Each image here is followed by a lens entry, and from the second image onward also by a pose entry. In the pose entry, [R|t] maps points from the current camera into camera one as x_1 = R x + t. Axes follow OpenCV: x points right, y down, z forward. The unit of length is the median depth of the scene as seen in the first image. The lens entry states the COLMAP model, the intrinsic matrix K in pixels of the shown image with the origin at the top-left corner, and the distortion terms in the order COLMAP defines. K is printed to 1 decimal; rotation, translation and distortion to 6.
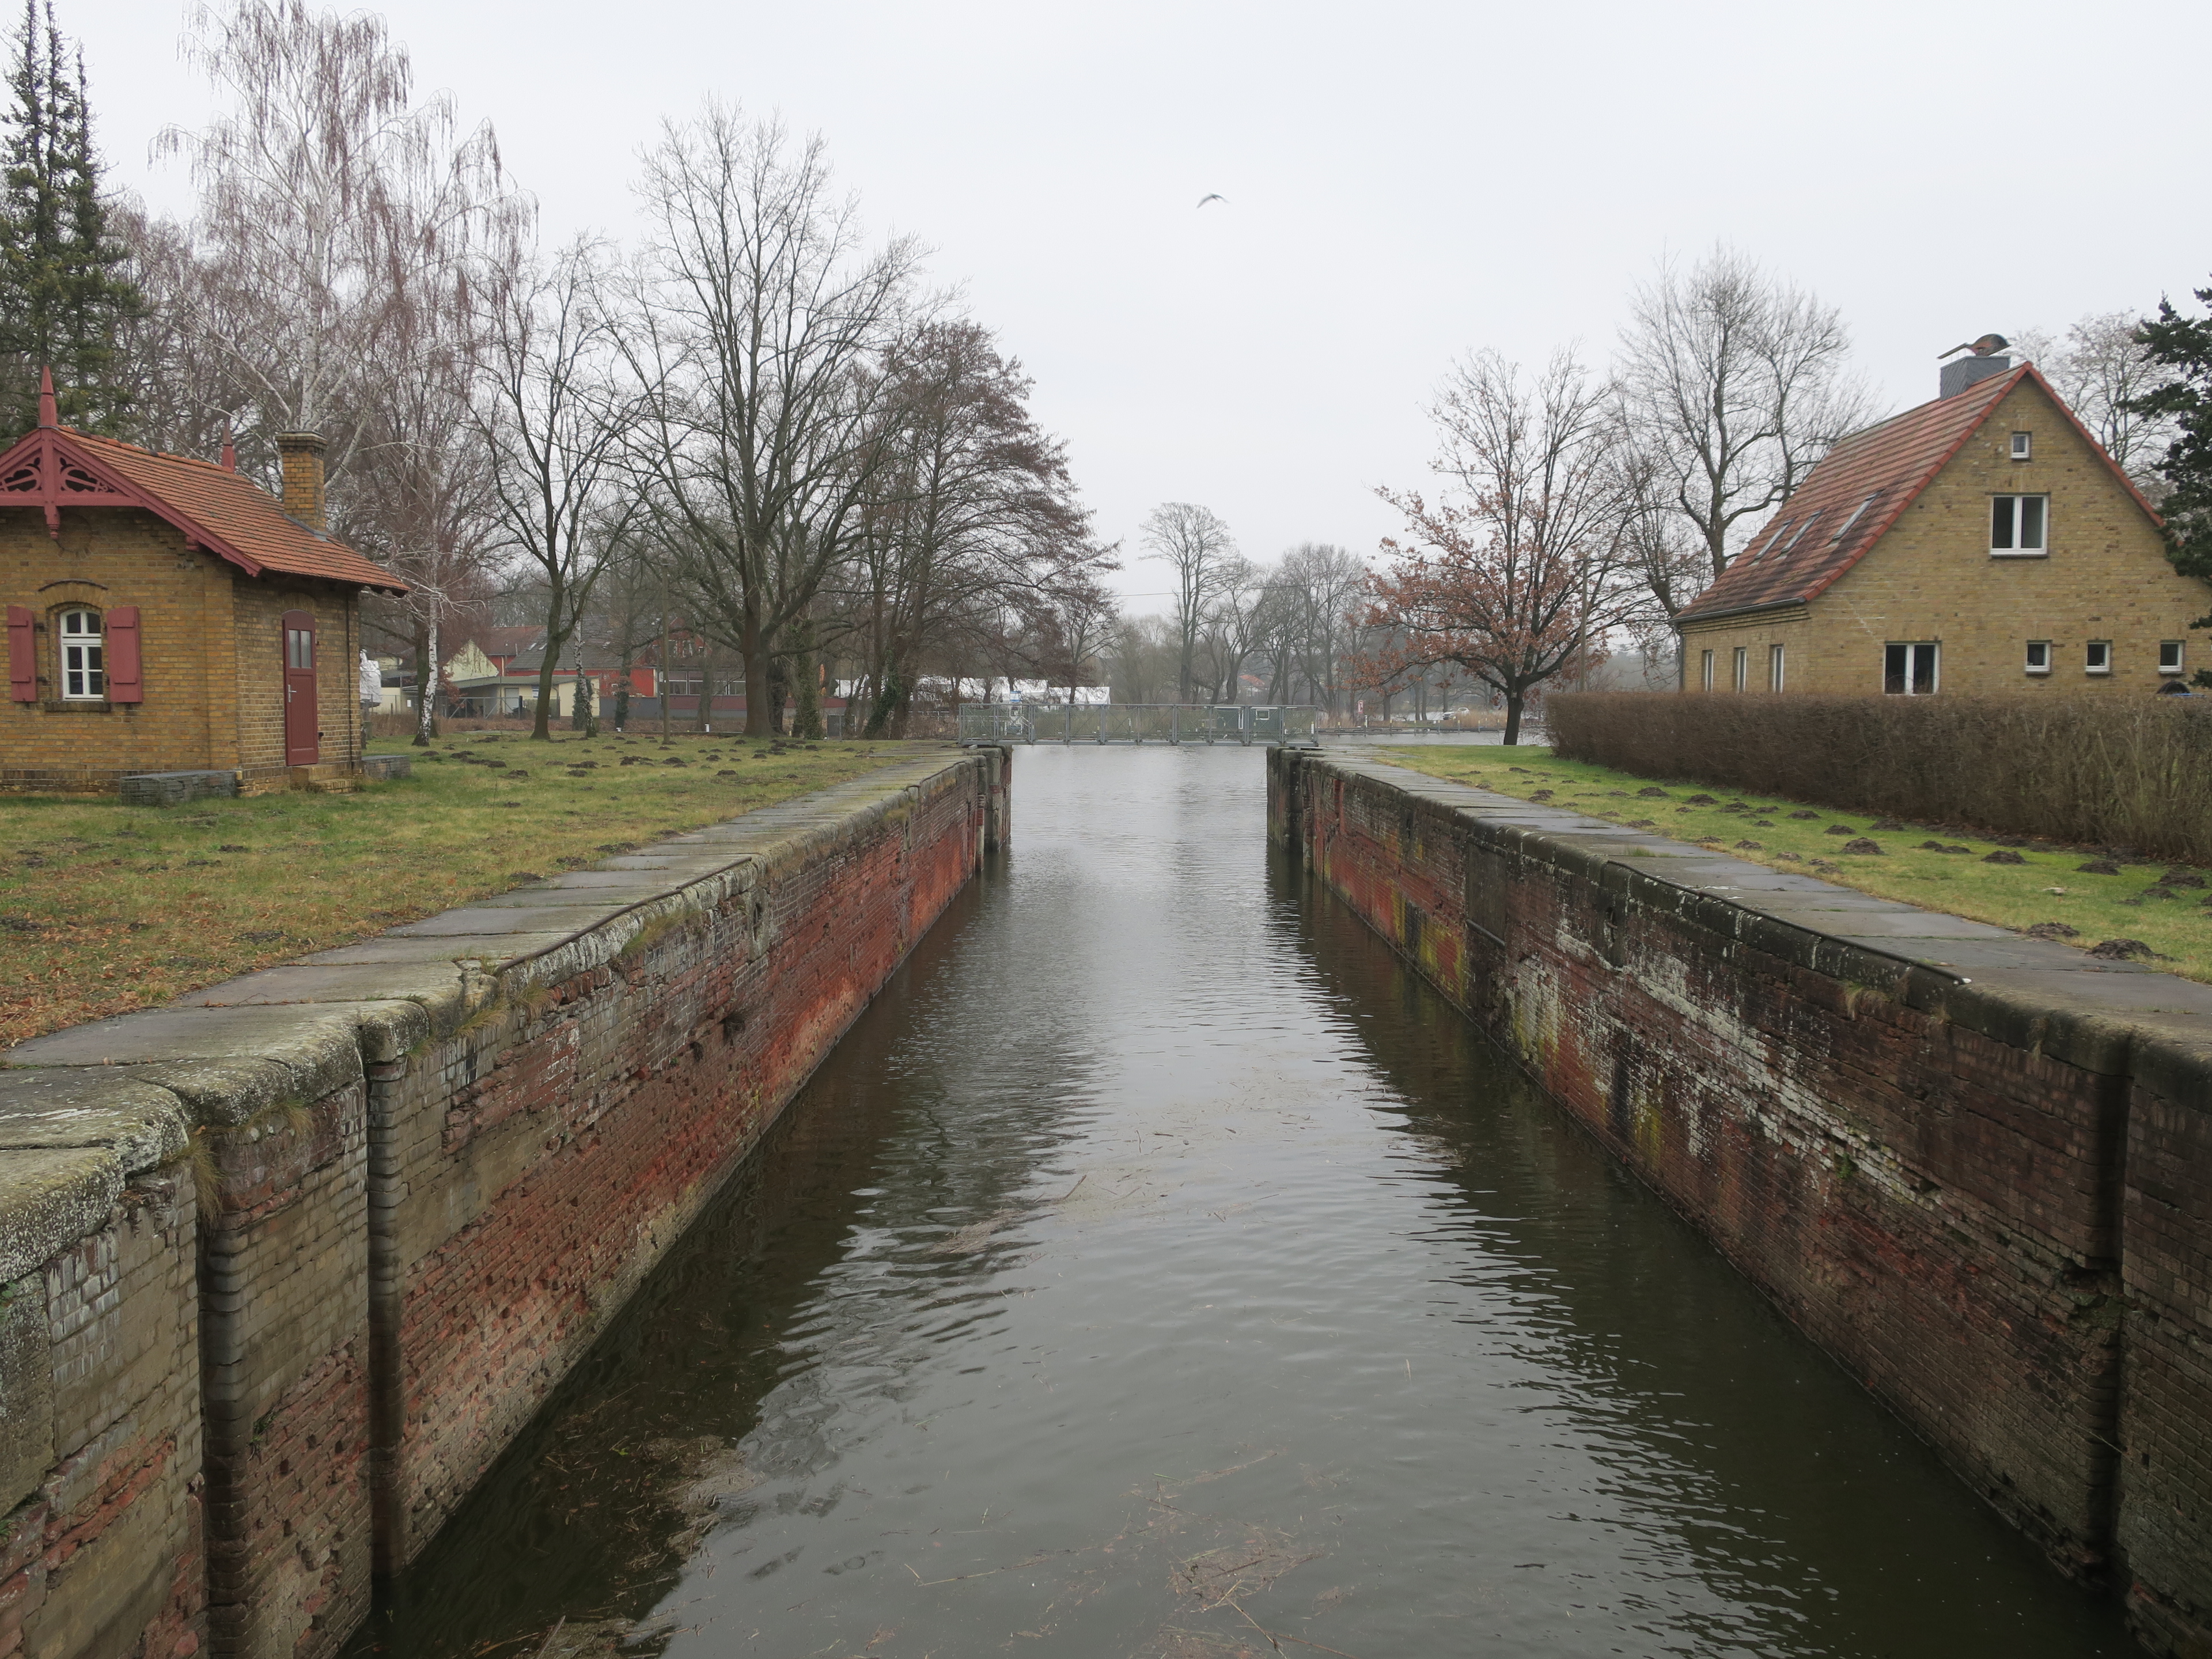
lens RADIAL K [[1974.9, 0, 1106.0], [0, 1974.9, 829.5], [0, 0, 1]] dist [-0.002024, 0.017334]
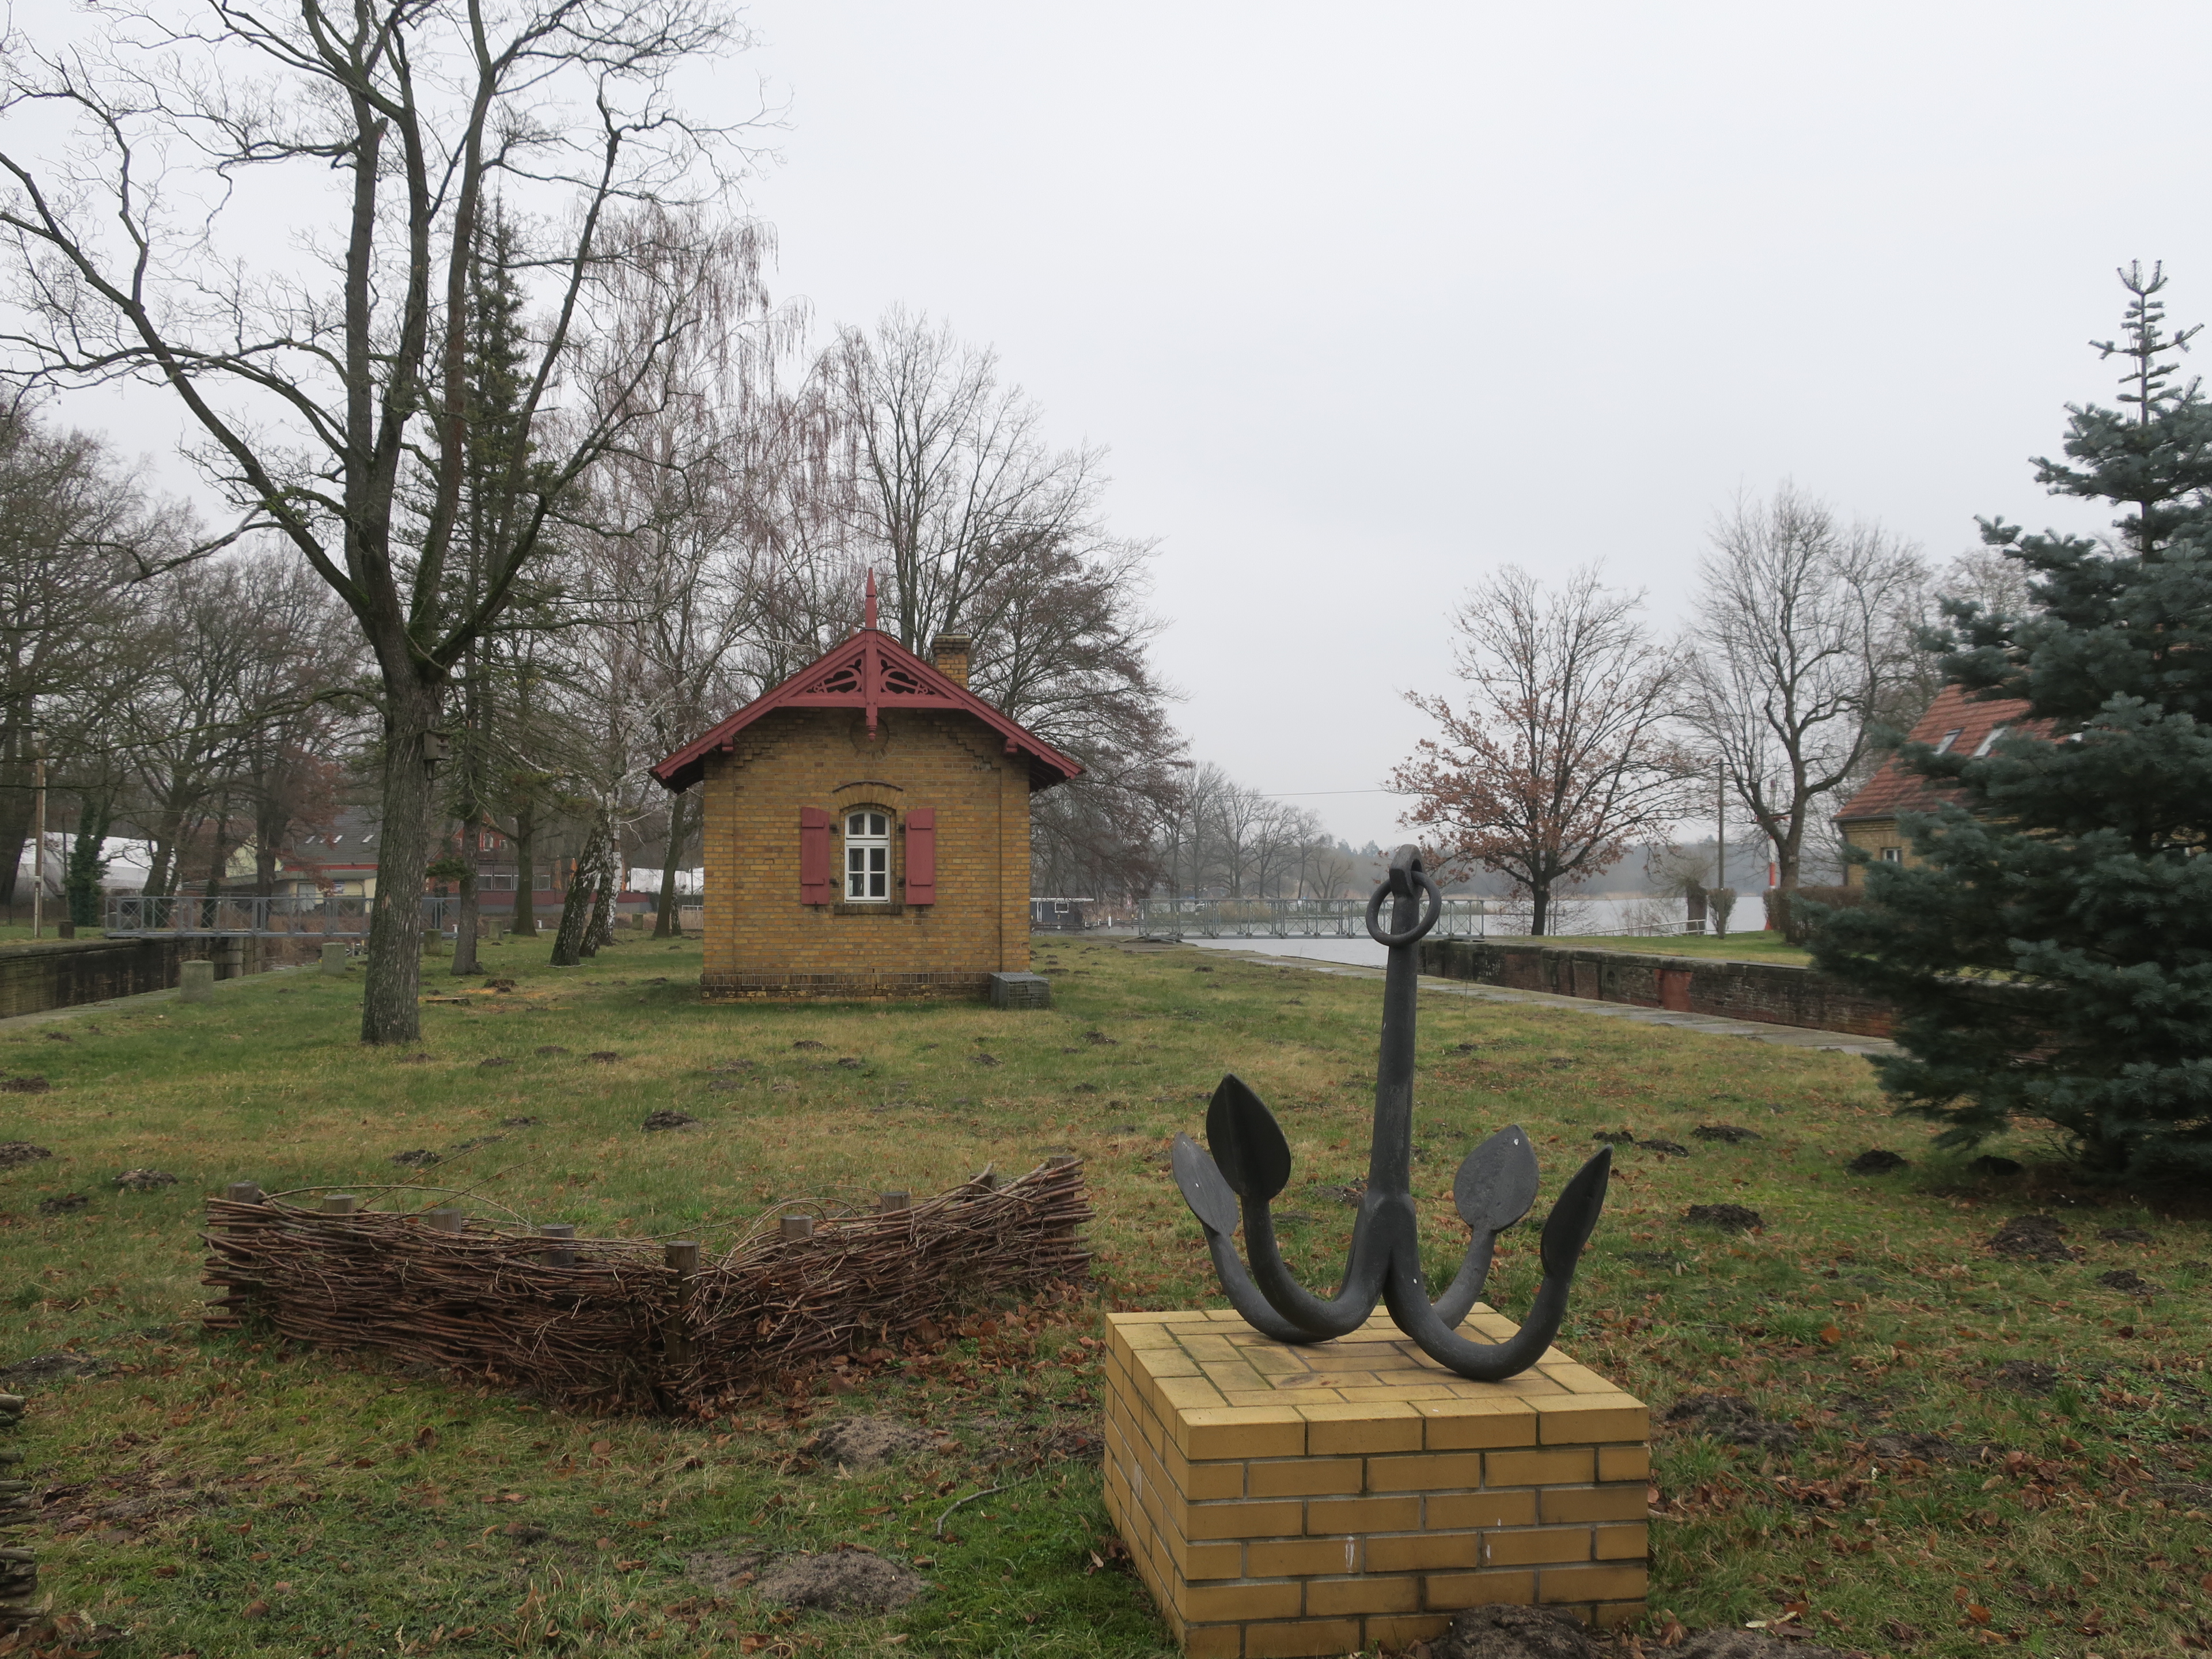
lens RADIAL K [[1974.9, 0, 1106.0], [0, 1974.9, 829.5], [0, 0, 1]] dist [-0.002024, 0.017334]
pose [[0.982898, 0.003071, 0.184128, -0.582500], [0.014679, 0.995373, -0.094963, -0.006530], [-0.183567, 0.096041, 0.978304, 0.013669]]
